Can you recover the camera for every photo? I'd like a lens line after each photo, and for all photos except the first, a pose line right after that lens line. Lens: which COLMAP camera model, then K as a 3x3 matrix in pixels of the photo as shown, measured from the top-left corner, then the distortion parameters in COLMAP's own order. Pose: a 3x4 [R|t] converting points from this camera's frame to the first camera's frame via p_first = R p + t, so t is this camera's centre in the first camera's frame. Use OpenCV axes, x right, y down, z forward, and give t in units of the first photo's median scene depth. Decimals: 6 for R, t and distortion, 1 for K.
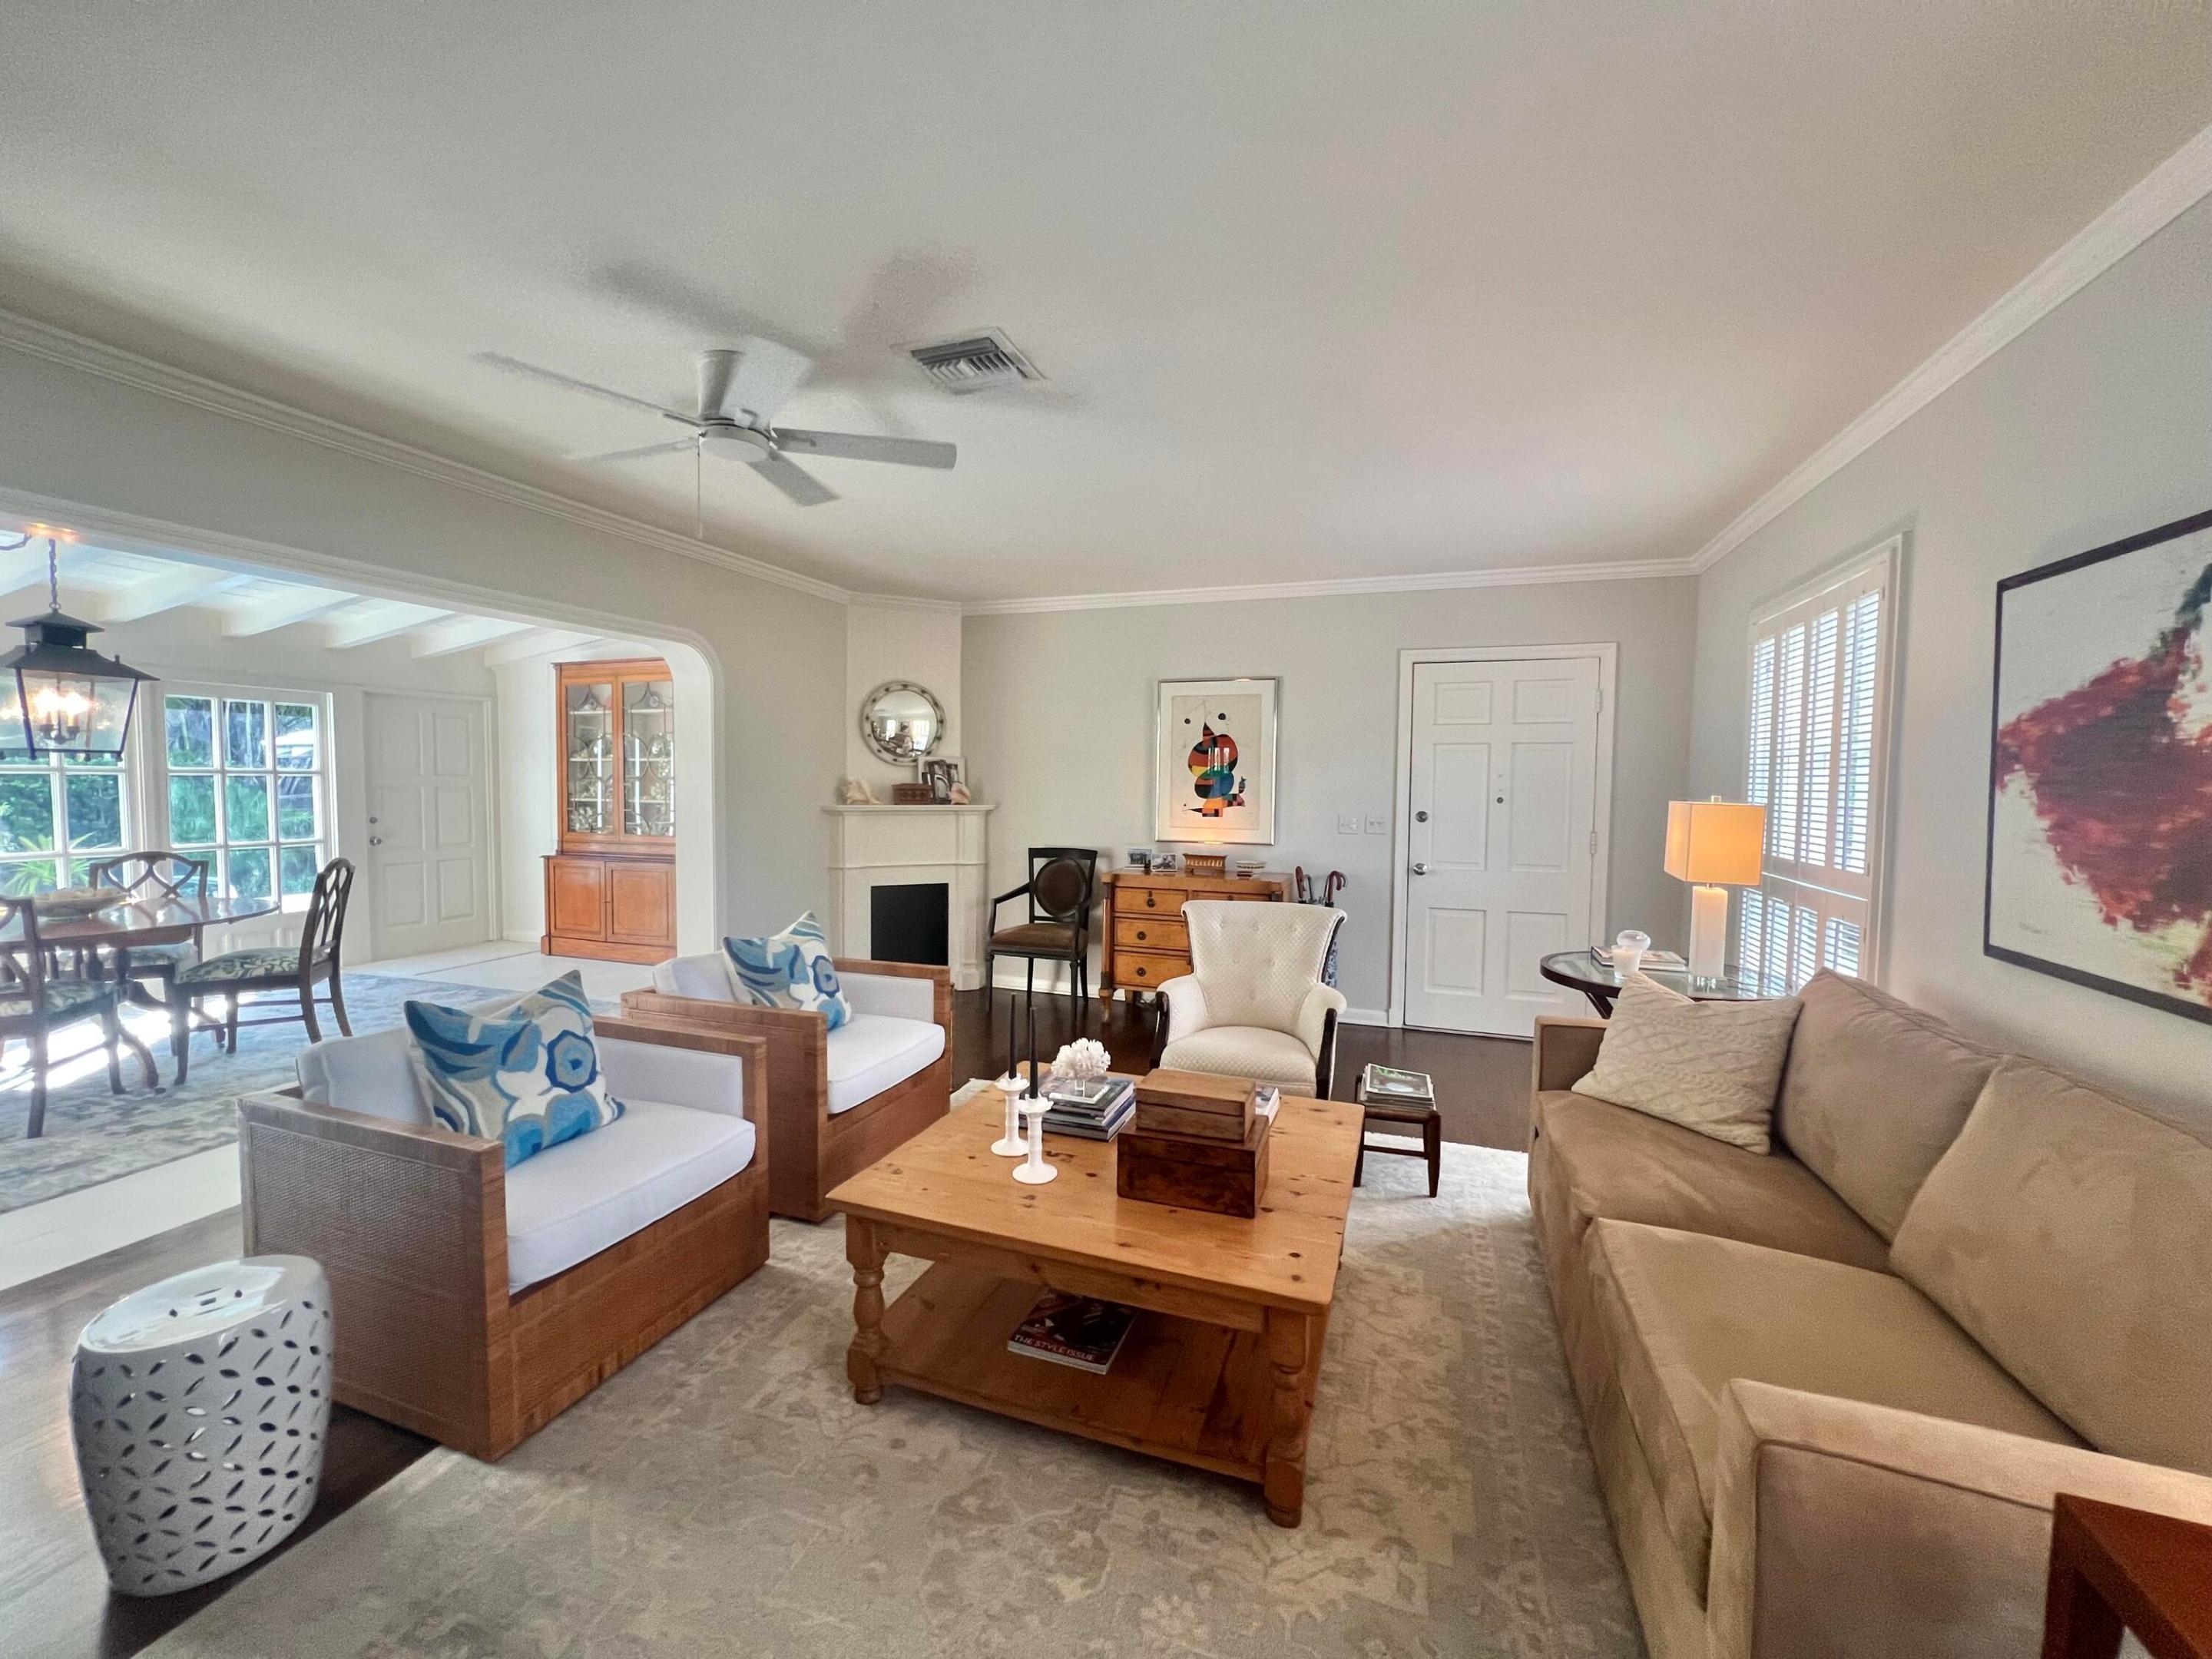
lens RADIAL K [[885.9, 0, 1100.5], [0, 885.9, 821.7], [0, 0, 1]] dist [-0.001064, 0.000559]
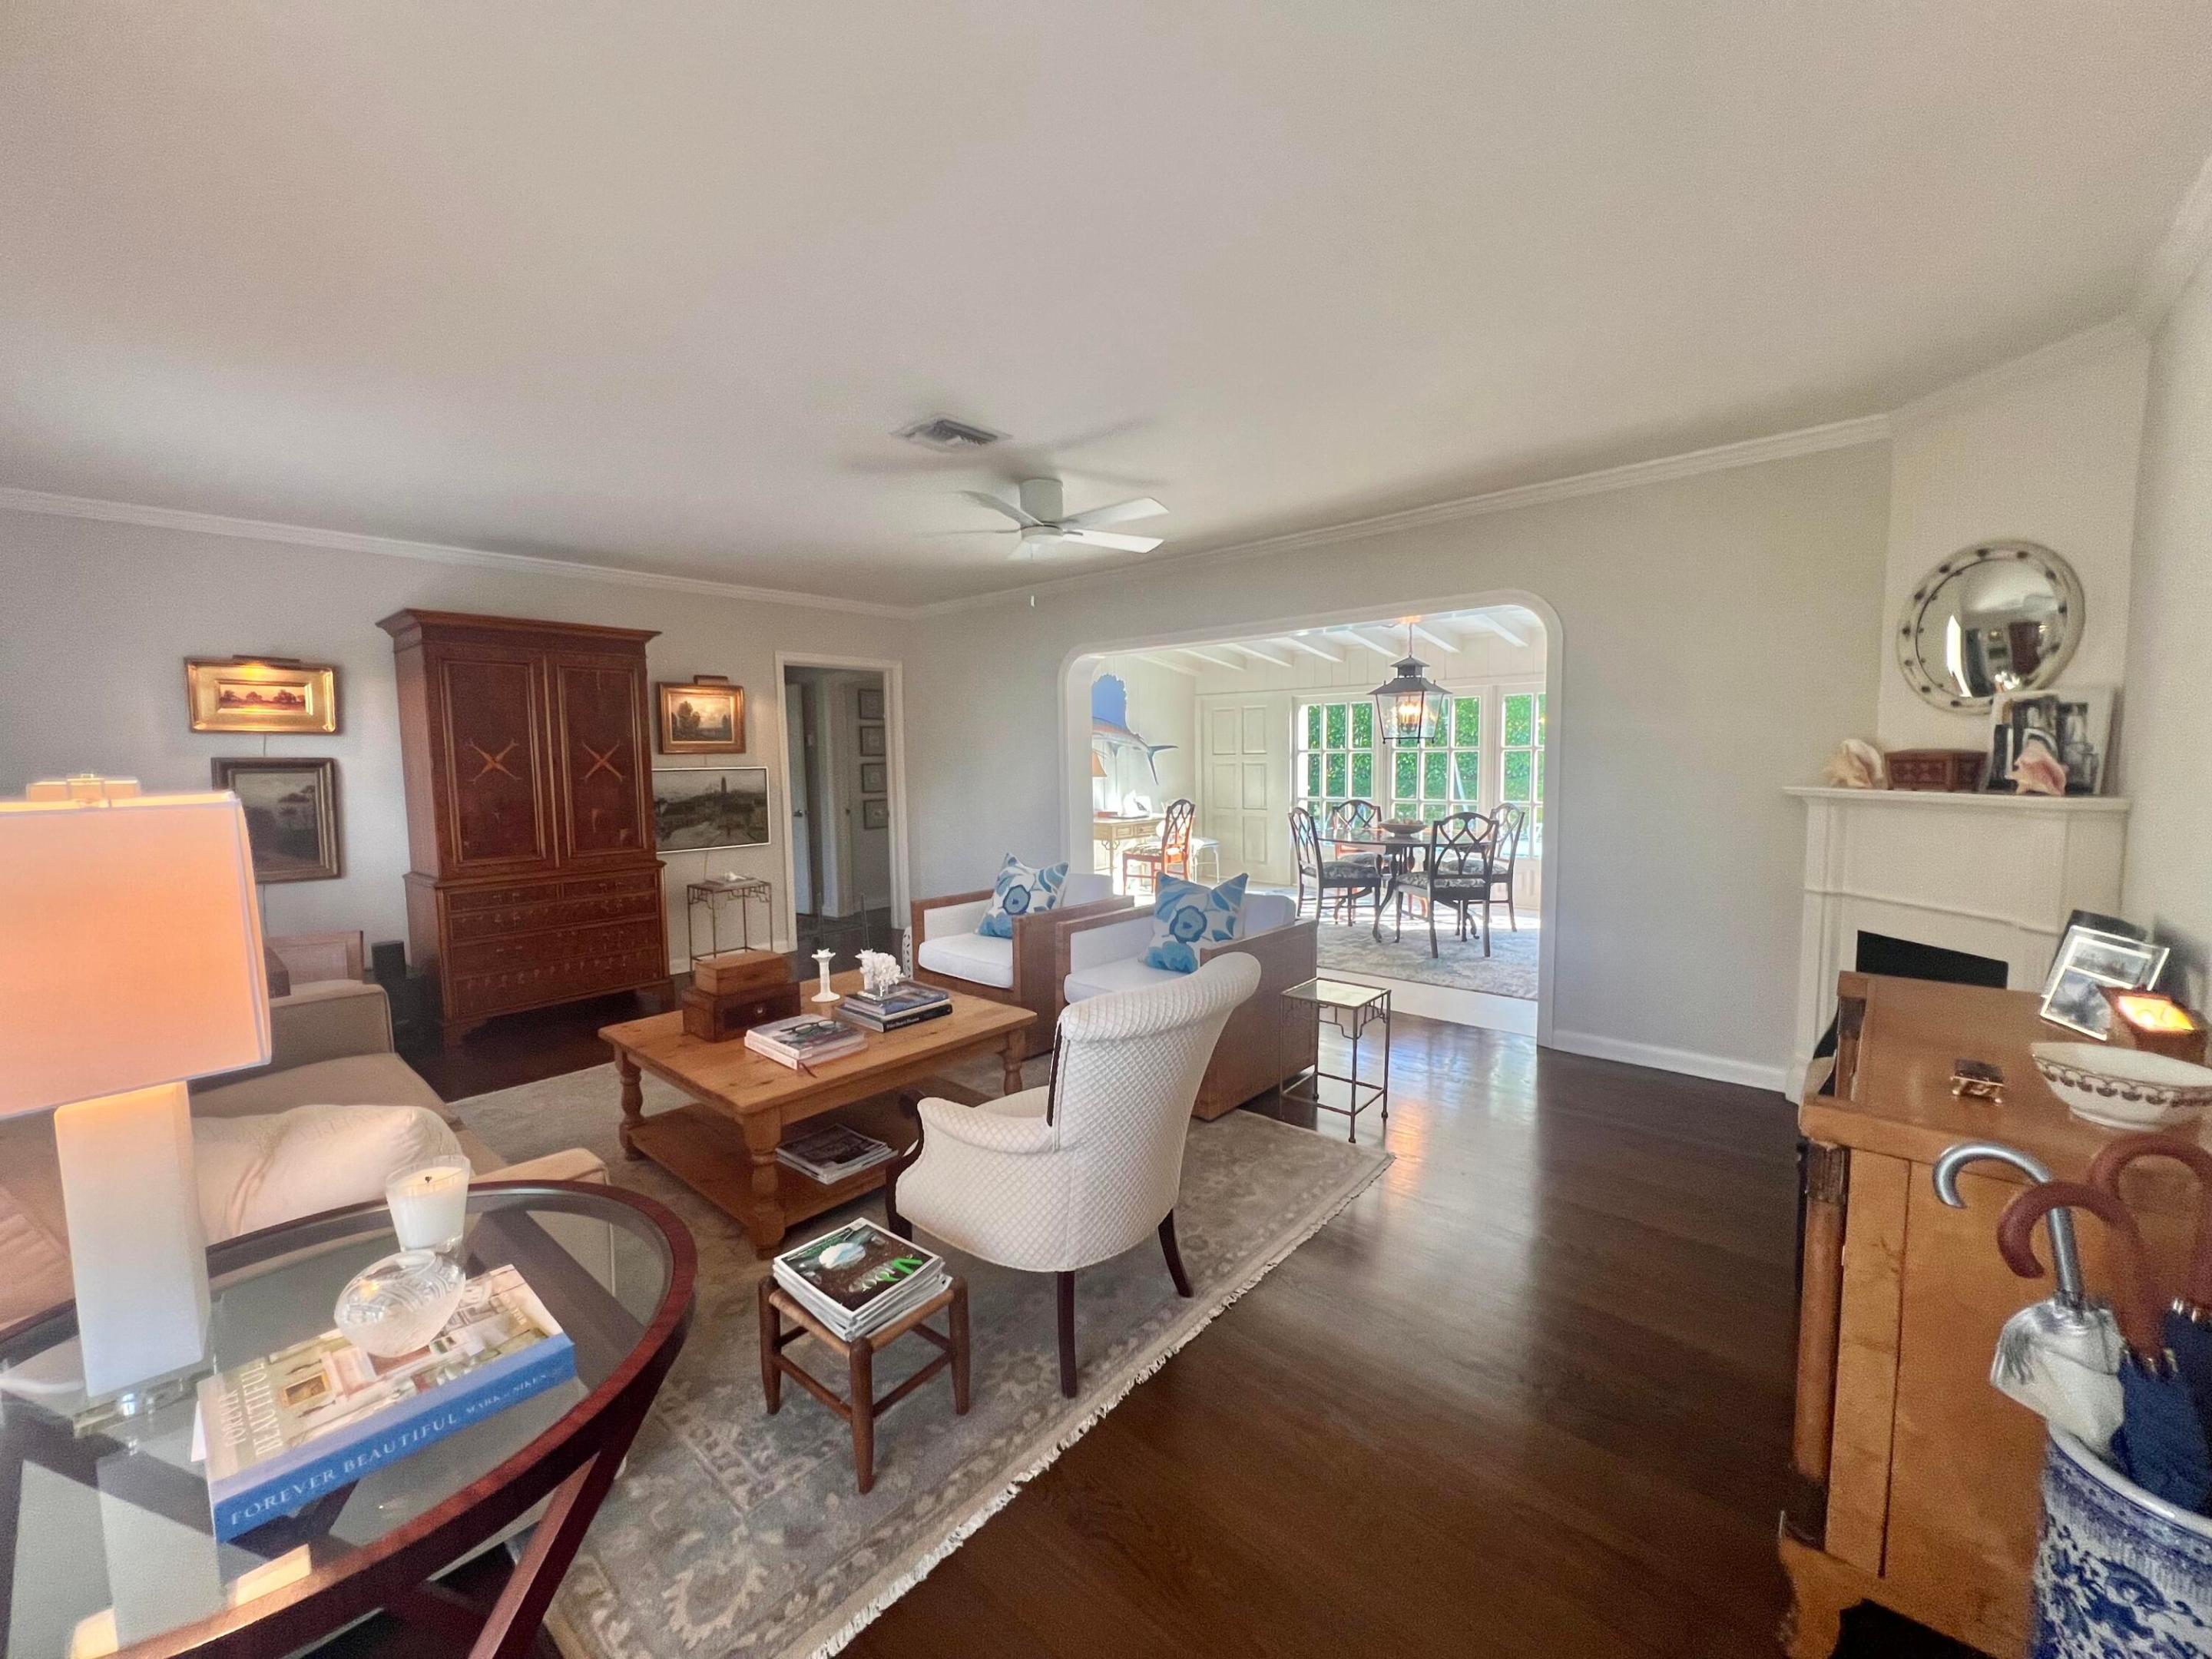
lens RADIAL K [[885.9, 0, 1105.3], [0, 885.9, 817.8], [0, 0, 1]] dist [-0.001064, 0.000559]
pose [[-0.375899, 0.058993, -0.924781, 0.750816], [-0.033927, 0.996426, 0.077354, -0.045688], [0.926039, 0.060452, -0.372554, 1.272211]]
